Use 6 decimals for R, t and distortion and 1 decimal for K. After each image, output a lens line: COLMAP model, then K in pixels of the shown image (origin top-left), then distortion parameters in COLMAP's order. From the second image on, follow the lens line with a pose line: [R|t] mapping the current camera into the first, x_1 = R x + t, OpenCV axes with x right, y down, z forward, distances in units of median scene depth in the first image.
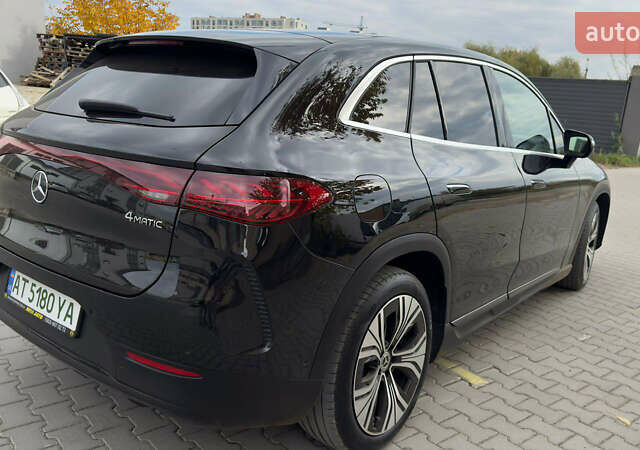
lens RADIAL K [[550.1, 0, 322.0], [0, 550.1, 228.8], [0, 0, 1]] dist [0.089035, -0.143980]
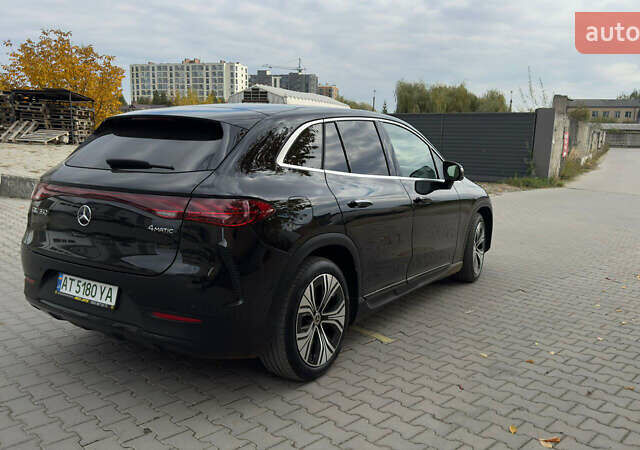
lens RADIAL K [[540.6, 0, 320.0], [0, 540.6, 225.0], [0, 0, 1]] dist [0.138563, -0.223593]
pose [[0.994237, -0.058835, 0.089622, 0.003659], [0.065077, 0.995533, -0.068404, 0.086714], [-0.085197, 0.073843, 0.993624, -0.505093]]
